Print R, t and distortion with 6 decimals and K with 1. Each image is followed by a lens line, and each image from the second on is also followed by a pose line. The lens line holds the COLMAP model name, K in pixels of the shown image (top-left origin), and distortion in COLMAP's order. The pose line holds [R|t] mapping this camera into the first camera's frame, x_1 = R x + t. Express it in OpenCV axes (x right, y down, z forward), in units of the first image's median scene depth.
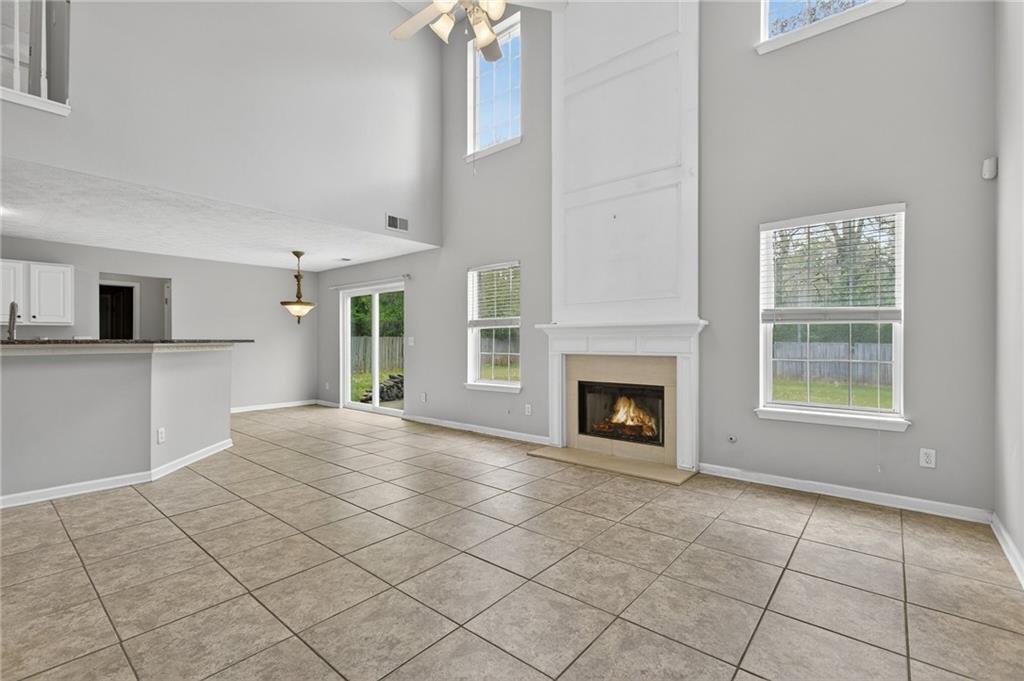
lens RADIAL K [[454.6, 0, 504.0], [0, 454.6, 337.5], [0, 0, 1]] dist [-0.002673, 0.000188]
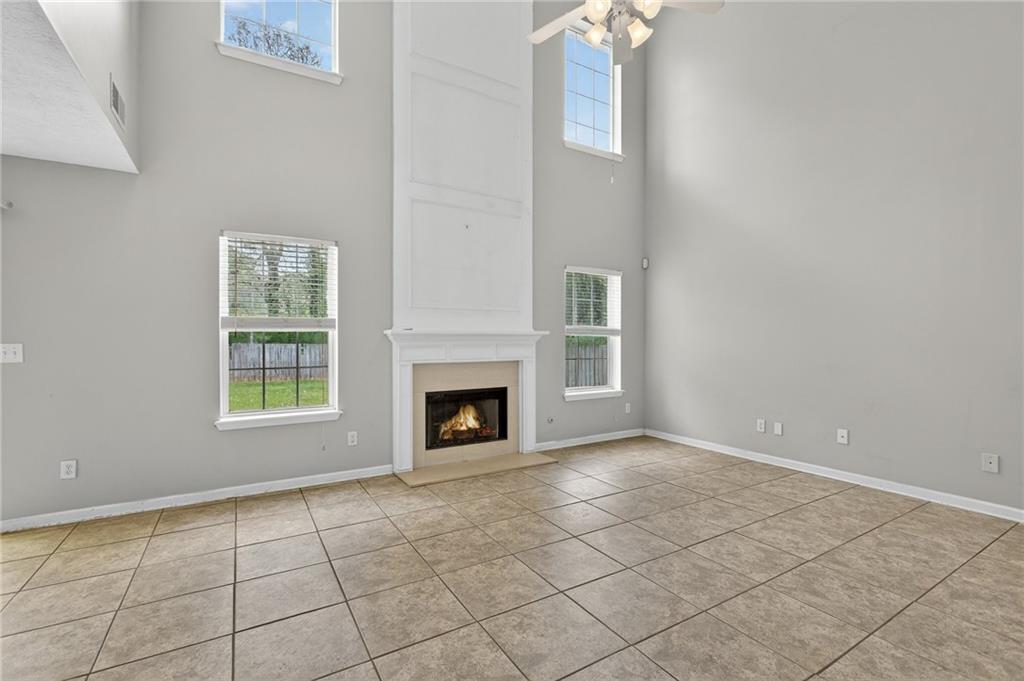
lens RADIAL K [[454.6, 0, 506.7], [0, 454.6, 345.3], [0, 0, 1]] dist [-0.002673, 0.000188]
pose [[0.321184, -0.009907, 0.946965, -0.719720], [-0.006328, 0.999901, 0.012607, -0.013521], [-0.946996, -0.010042, 0.321090, 0.610841]]
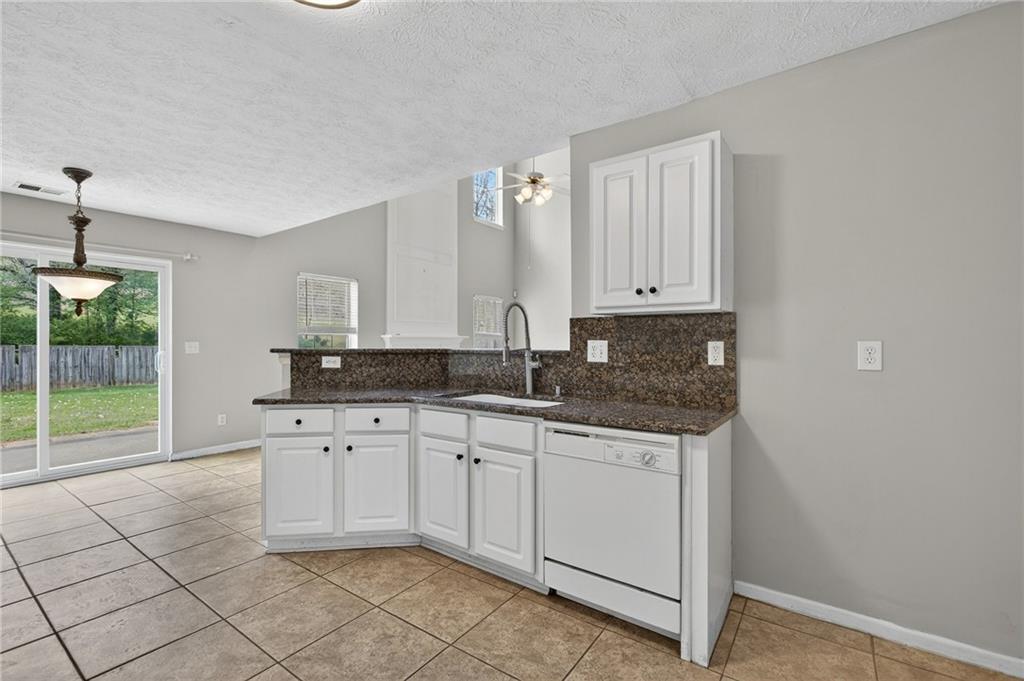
lens RADIAL K [[454.6, 0, 510.4], [0, 454.6, 346.0], [0, 0, 1]] dist [-0.002673, 0.000188]
pose [[-0.076672, -0.005877, 0.997039, -1.474709], [-0.008823, 0.999947, 0.005215, -0.004668], [-0.997017, -0.008397, -0.076720, 0.844769]]
